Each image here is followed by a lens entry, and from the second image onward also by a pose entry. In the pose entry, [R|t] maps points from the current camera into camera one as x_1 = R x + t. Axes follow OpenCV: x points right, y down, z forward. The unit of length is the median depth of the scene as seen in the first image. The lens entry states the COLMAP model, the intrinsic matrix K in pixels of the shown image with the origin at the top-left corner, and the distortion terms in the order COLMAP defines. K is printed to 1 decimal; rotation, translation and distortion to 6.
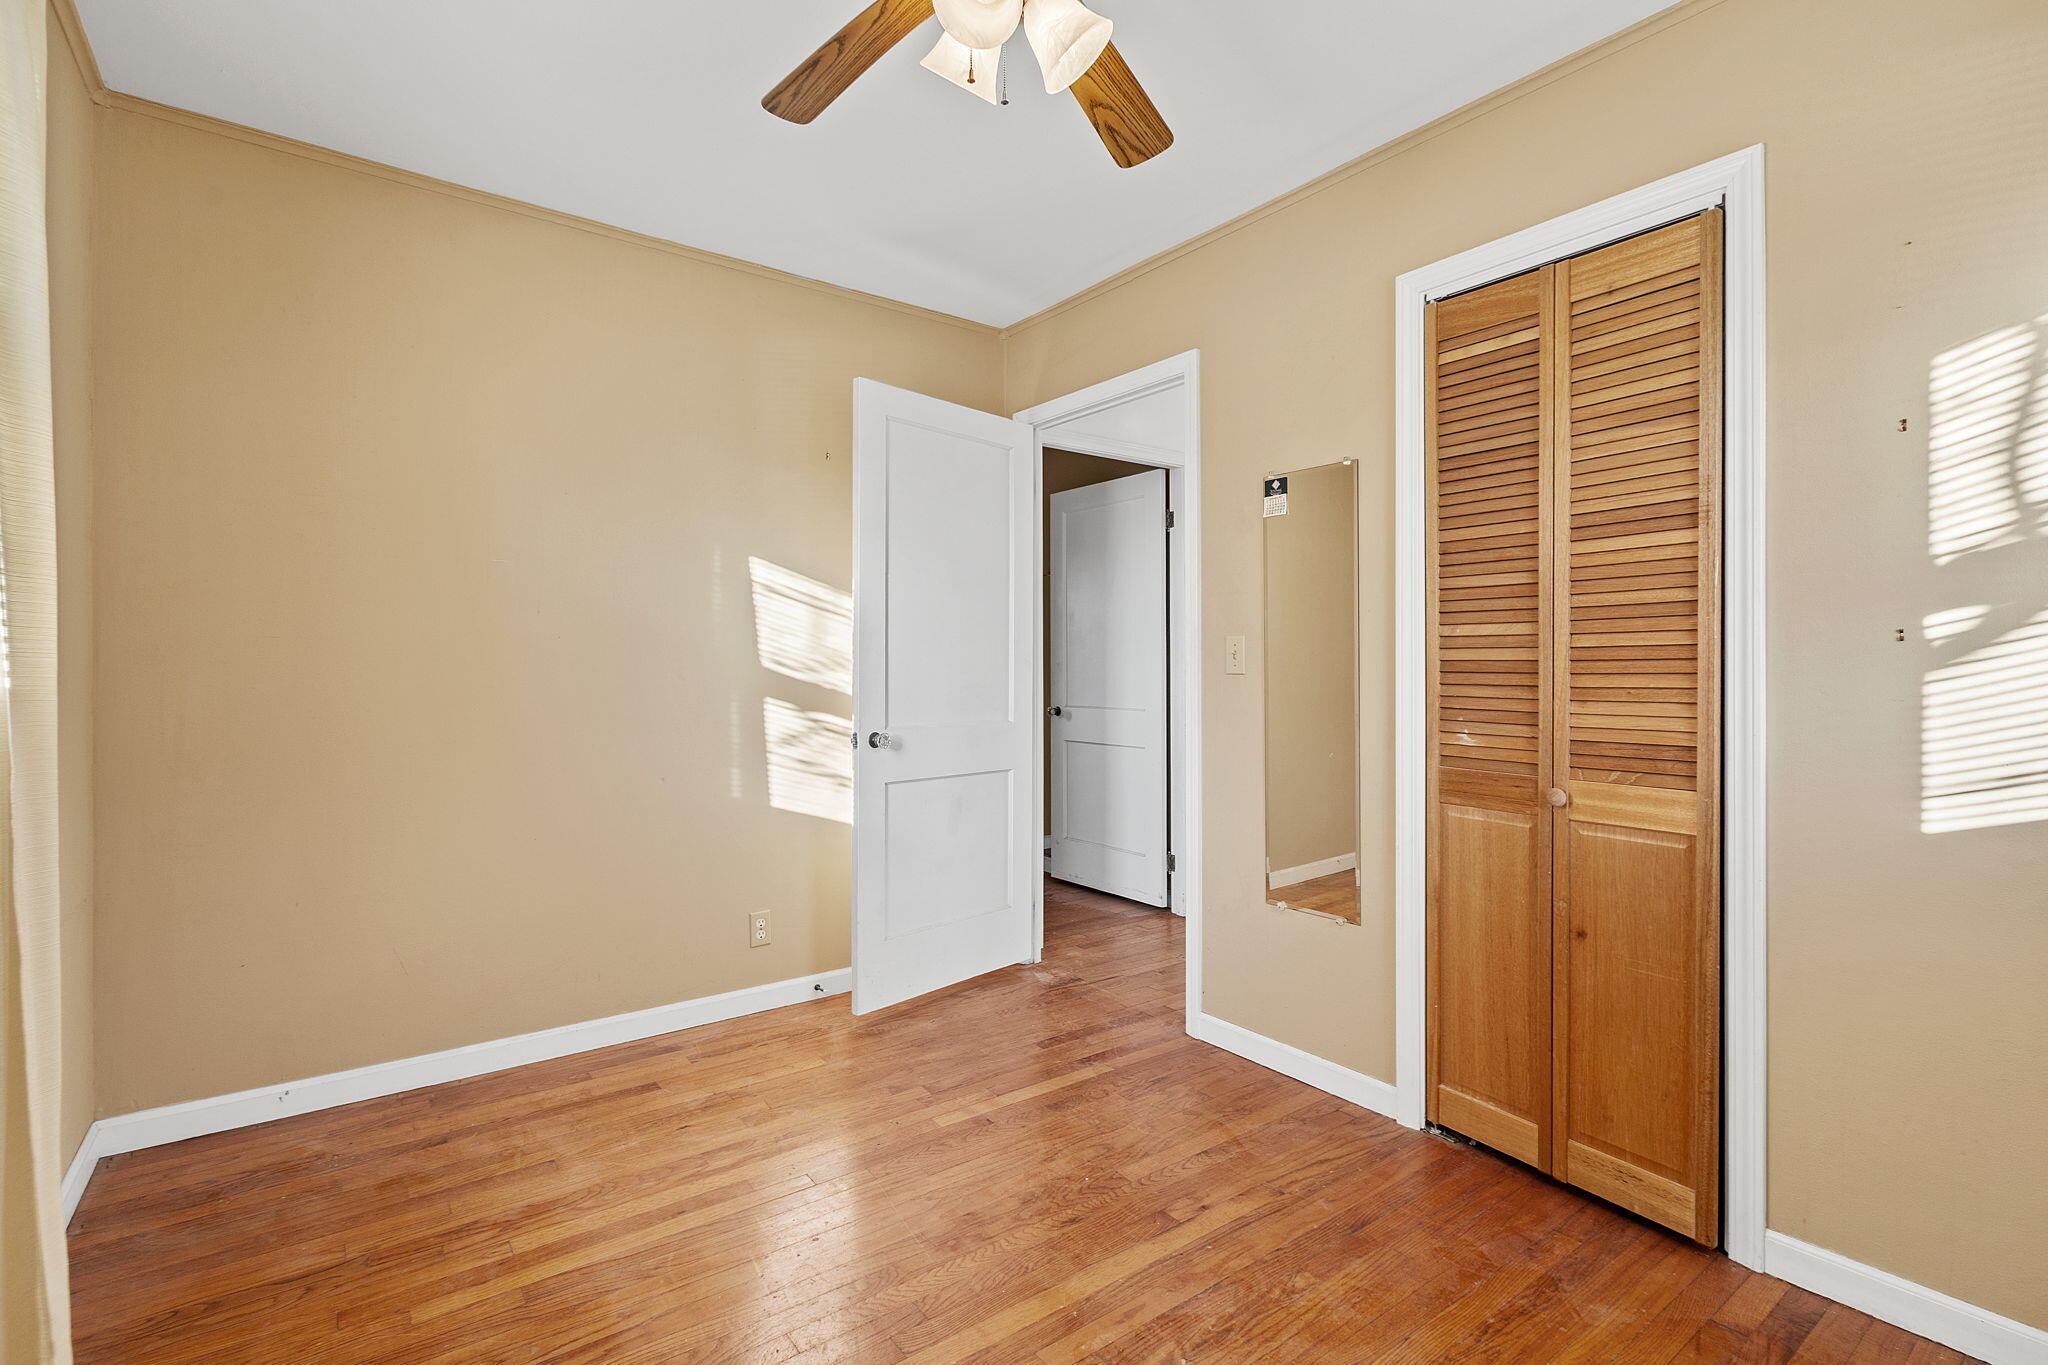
lens RADIAL K [[951.6, 0, 1028.1], [0, 951.6, 671.8], [0, 0, 1]] dist [0.009632, -0.005052]
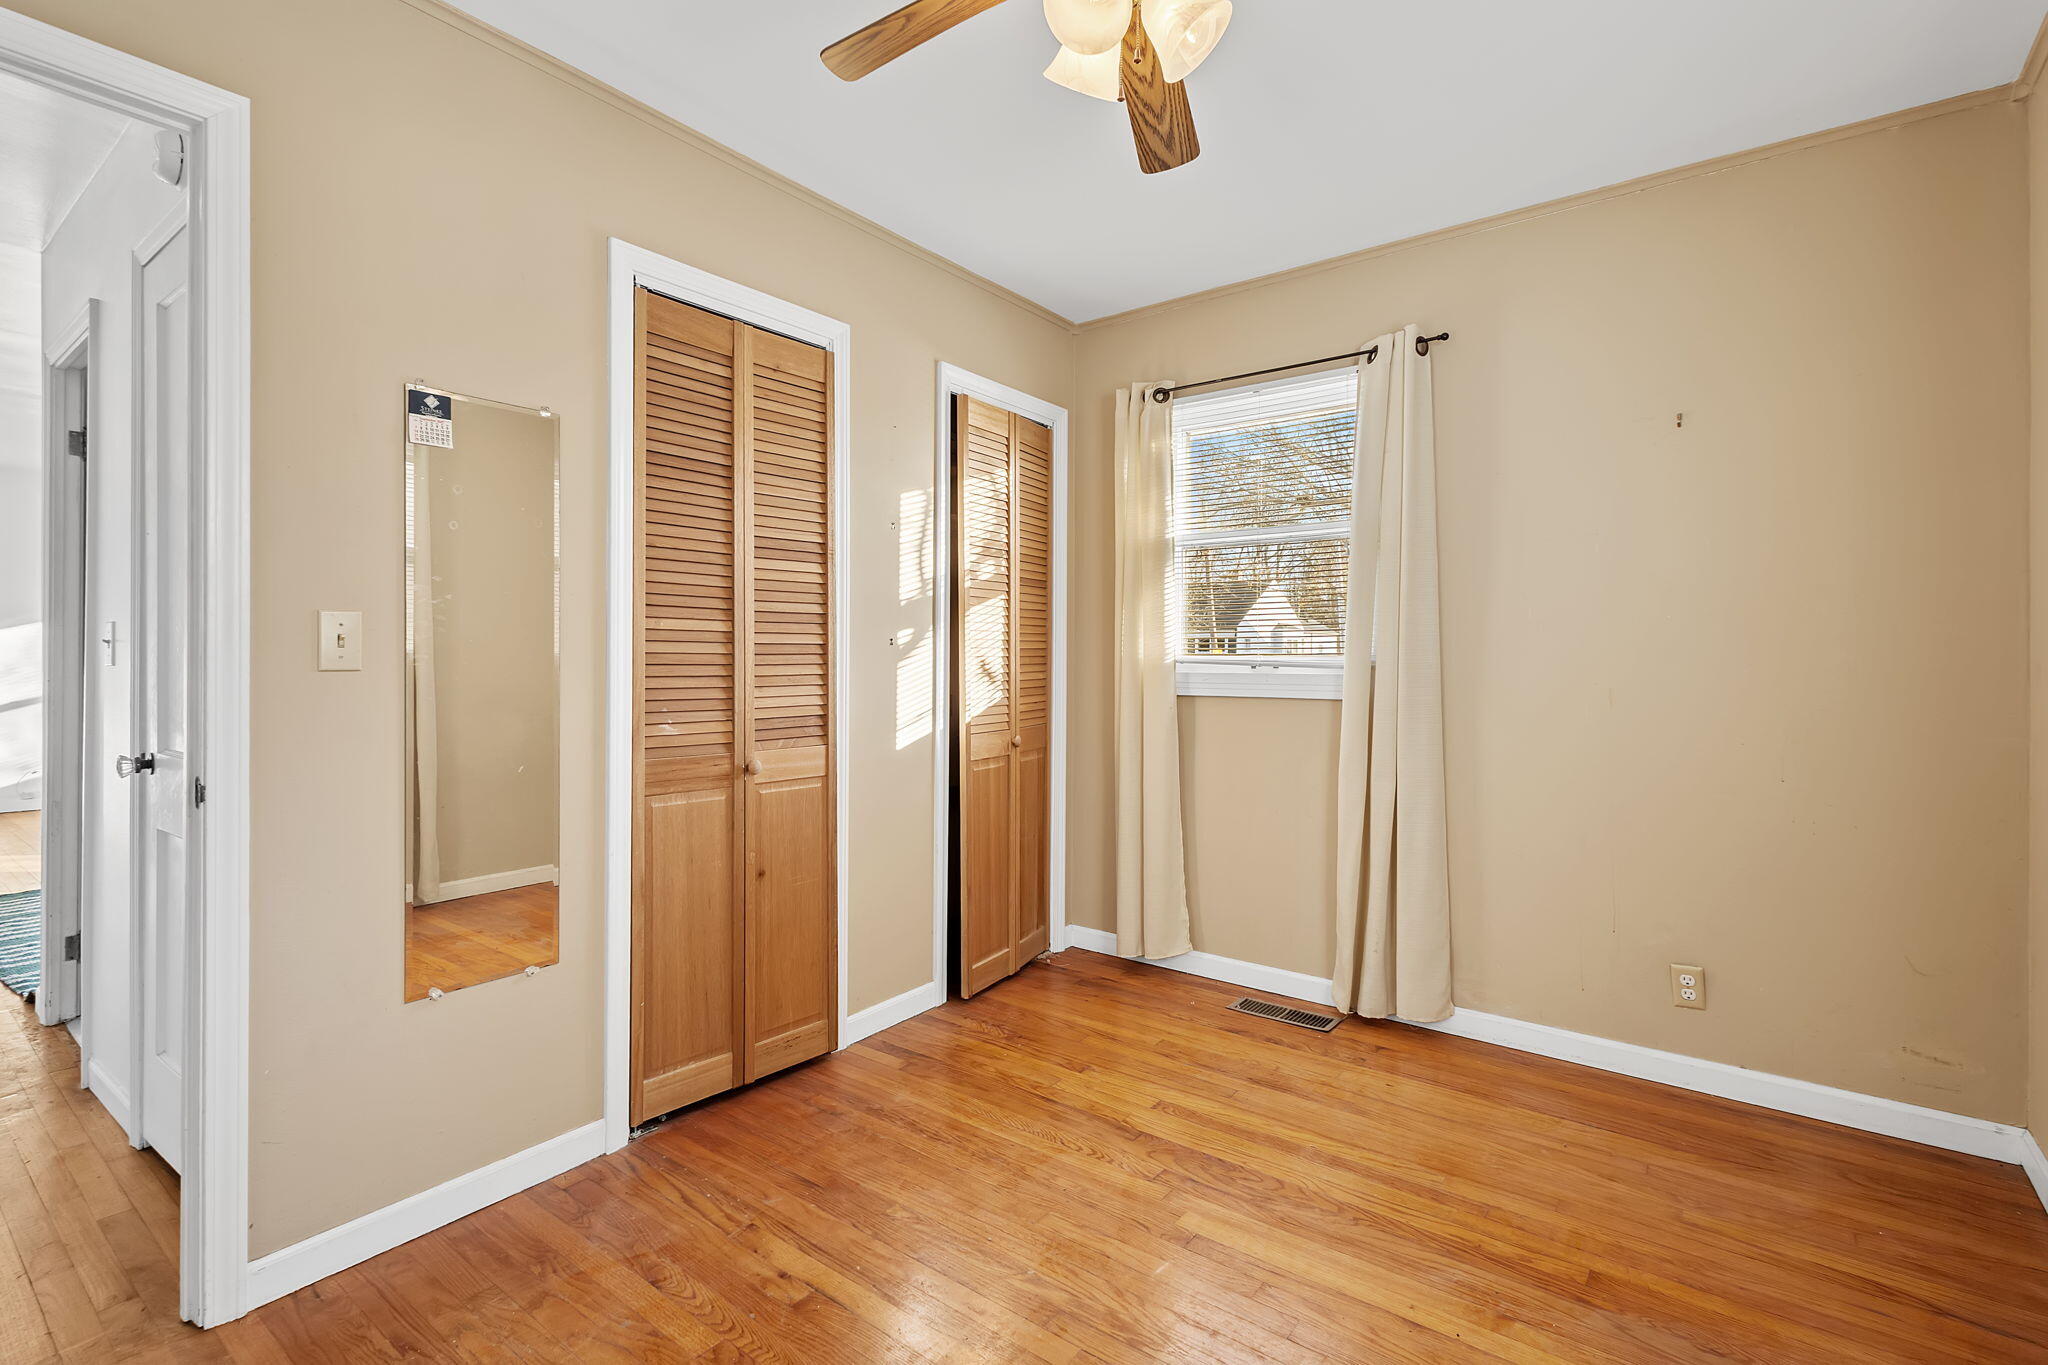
lens RADIAL K [[951.6, 0, 1031.4], [0, 951.6, 653.7], [0, 0, 1]] dist [0.009632, -0.005052]
pose [[-0.284416, 0.000336, 0.958701, -0.675333], [-0.000790, 1.000000, -0.000585, -0.011761], [-0.958701, -0.000923, -0.284416, 0.958013]]
